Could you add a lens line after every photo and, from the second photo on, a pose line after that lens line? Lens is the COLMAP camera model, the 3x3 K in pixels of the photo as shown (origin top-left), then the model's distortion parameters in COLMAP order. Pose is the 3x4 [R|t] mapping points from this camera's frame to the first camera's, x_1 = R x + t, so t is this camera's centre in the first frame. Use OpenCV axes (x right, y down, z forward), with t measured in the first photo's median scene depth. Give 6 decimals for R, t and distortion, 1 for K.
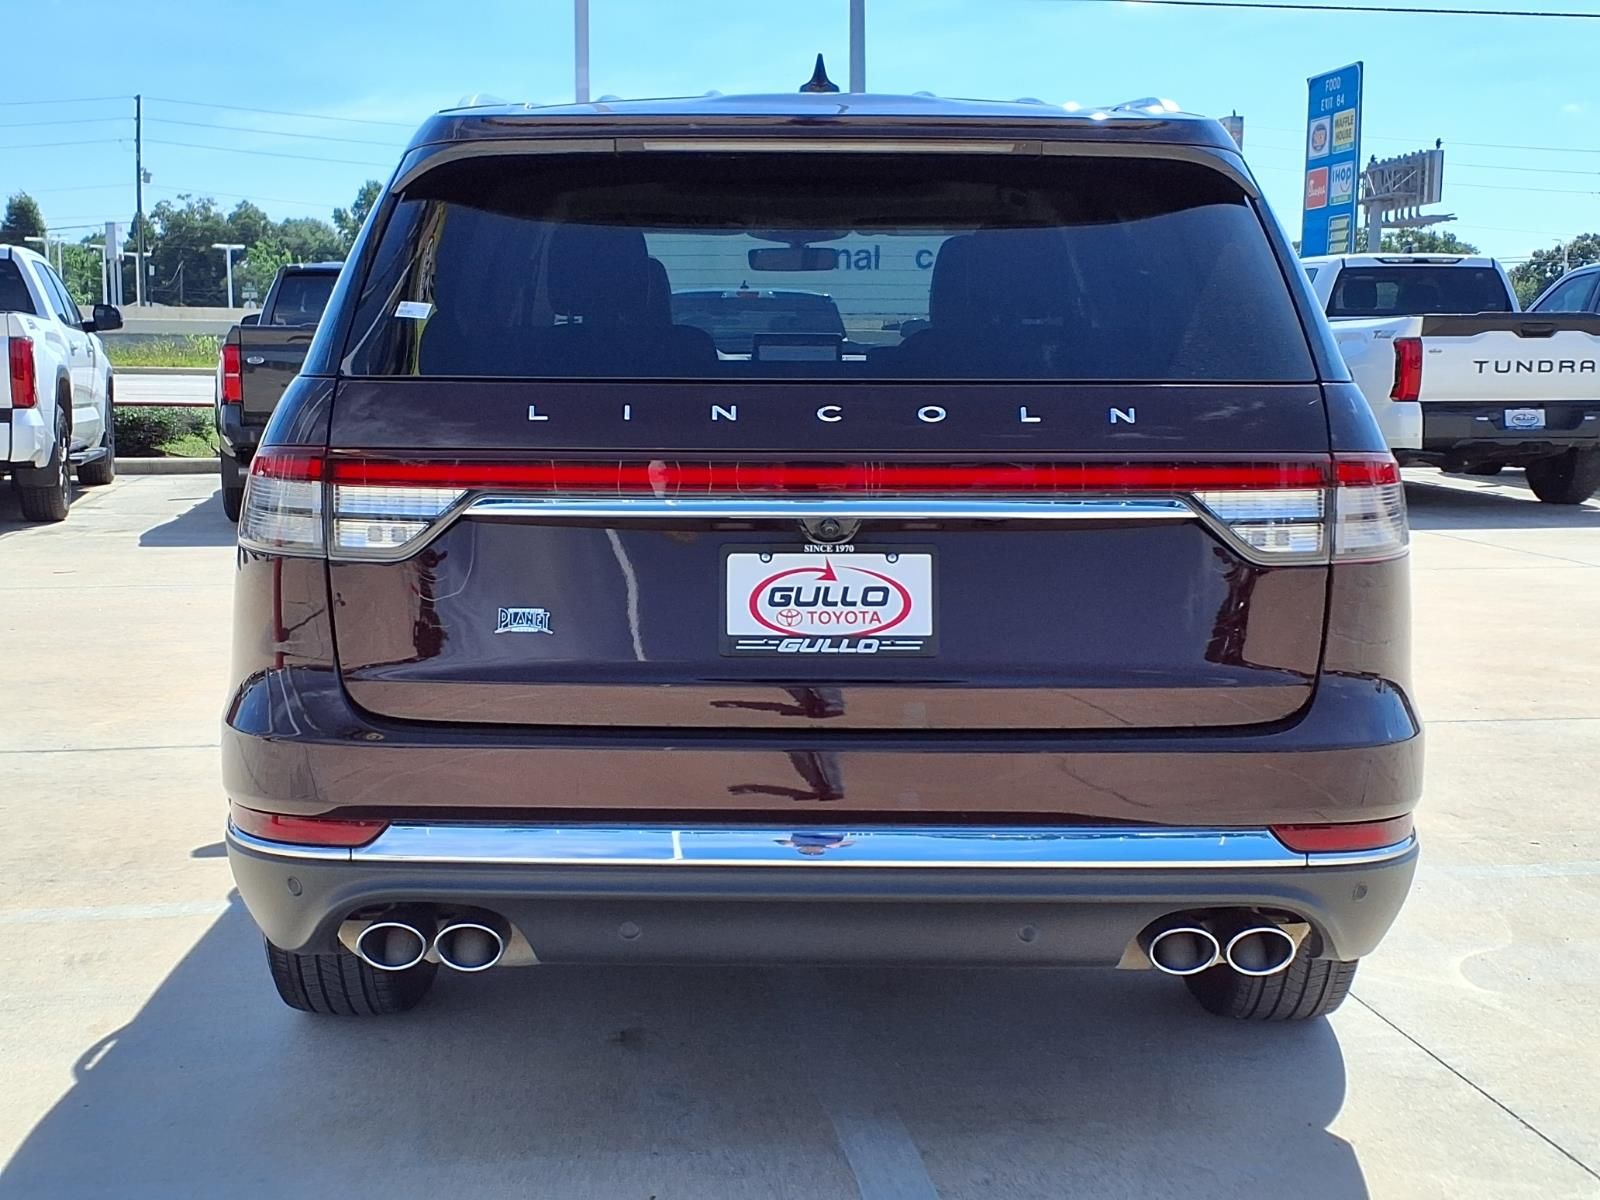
lens RADIAL K [[2293.1, 0, 800.0], [0, 2293.1, 600.0], [0, 0, 1]] dist [0.130400, -0.064218]
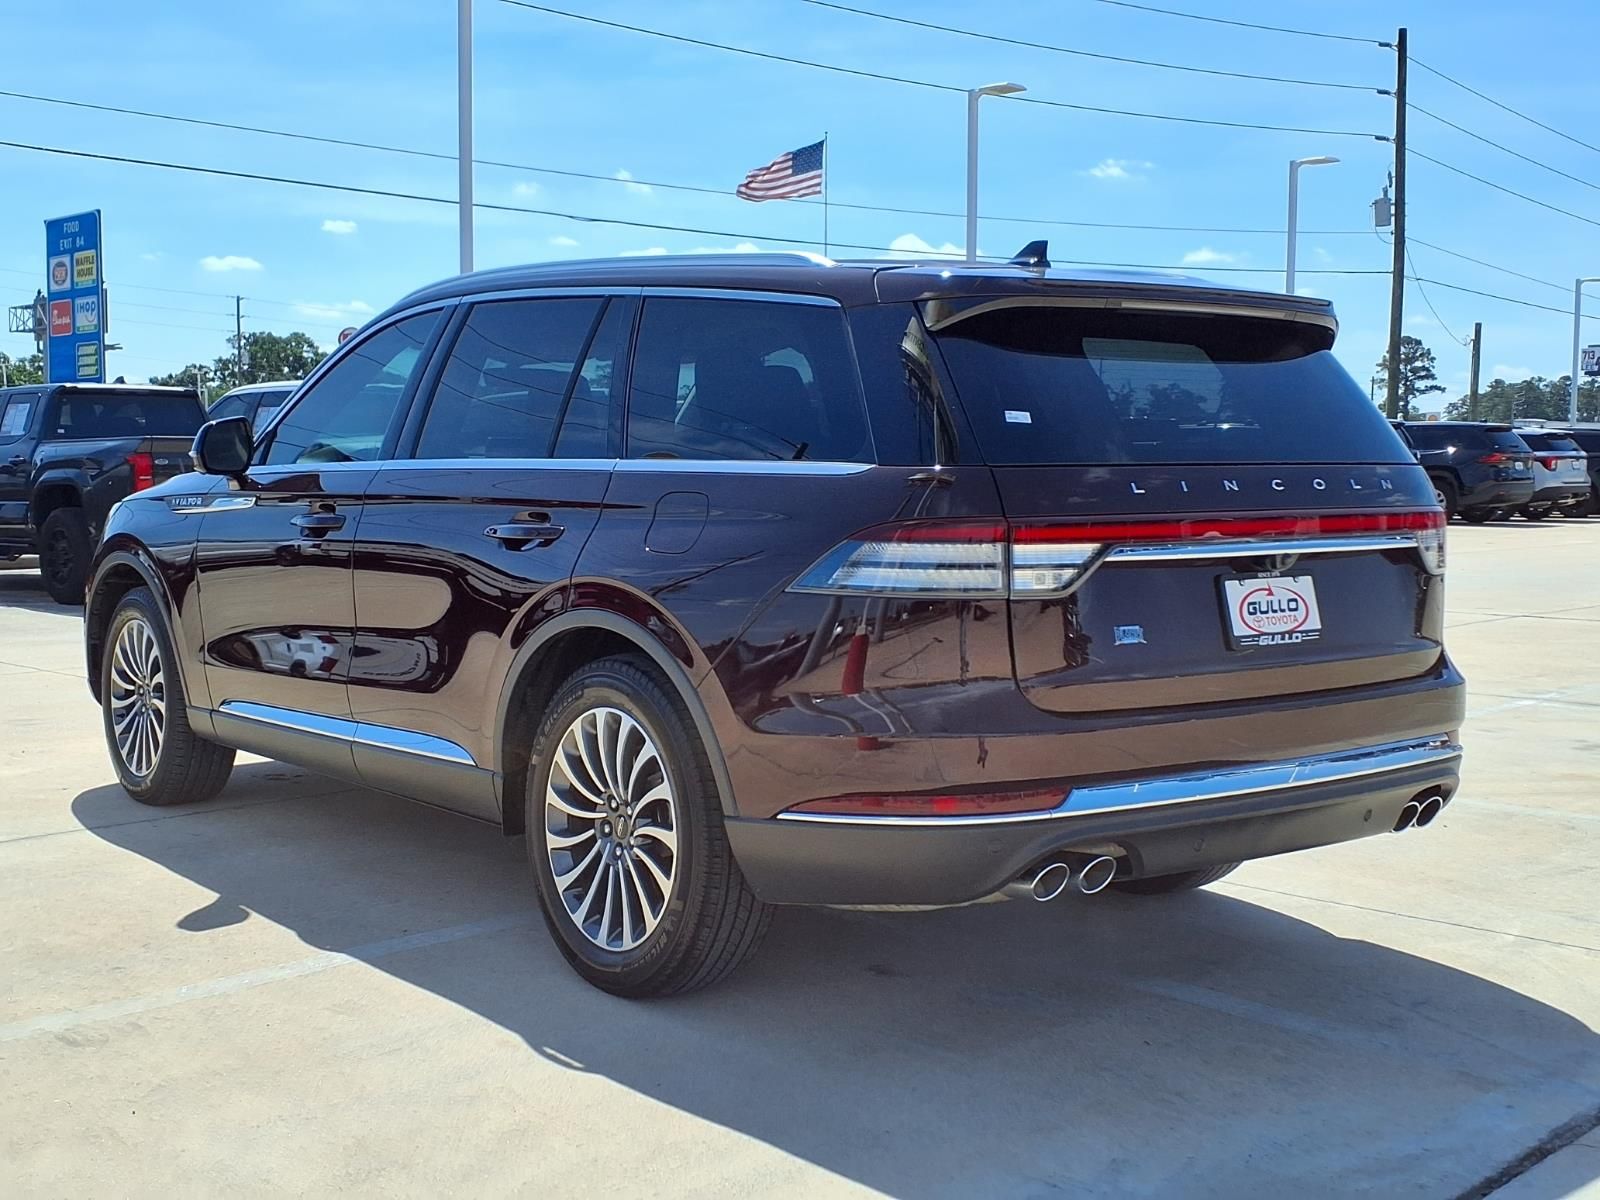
lens RADIAL K [[2142.3, 0, 798.3], [0, 2142.3, 434.5], [0, 0, 1]] dist [-0.191594, -0.000225]
pose [[0.792048, 0.002208, 0.610455, -1.077361], [0.072043, 0.992667, -0.097065, -0.001108], [-0.606193, 0.120859, 0.786081, 0.086044]]
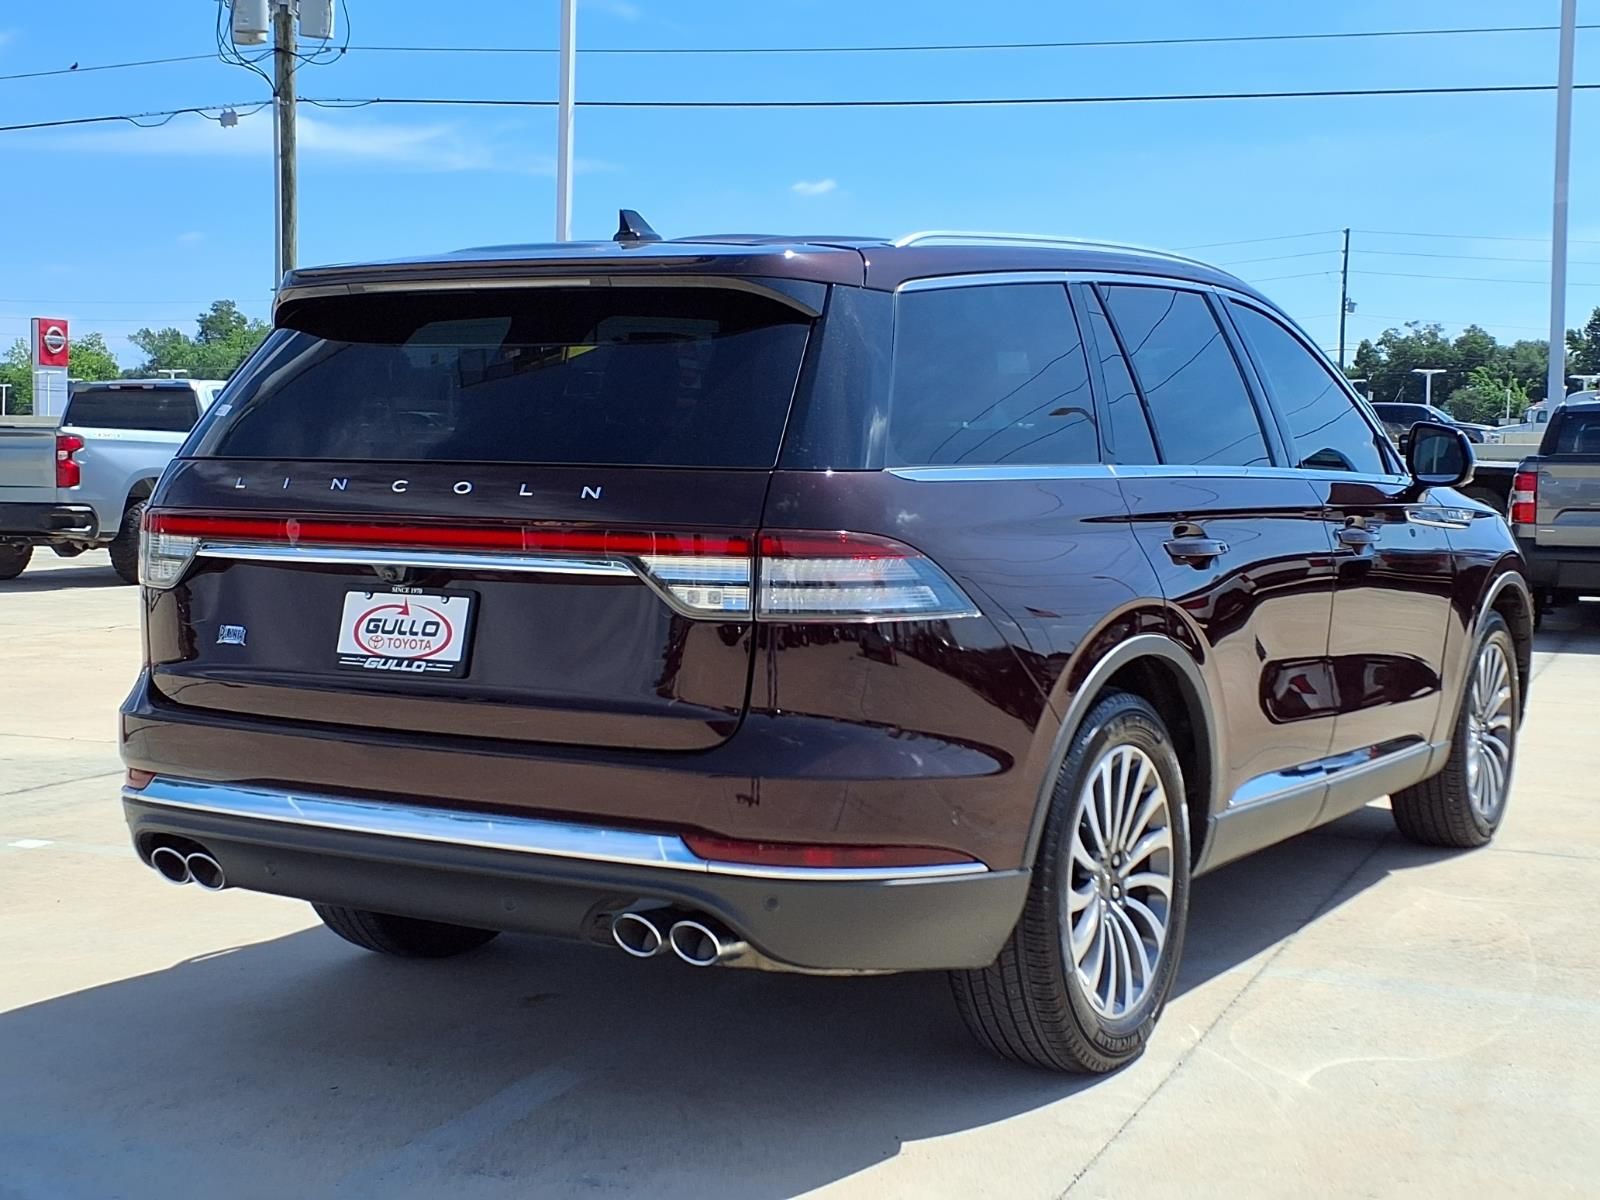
lens RADIAL K [[2293.1, 0, 800.0], [0, 2293.1, 600.0], [0, 0, 1]] dist [0.130400, -0.064218]
pose [[0.860955, 0.039726, -0.507127, 0.865412], [-0.066782, 0.997144, -0.035265, 0.013995], [0.504278, 0.064229, 0.861149, -0.009367]]
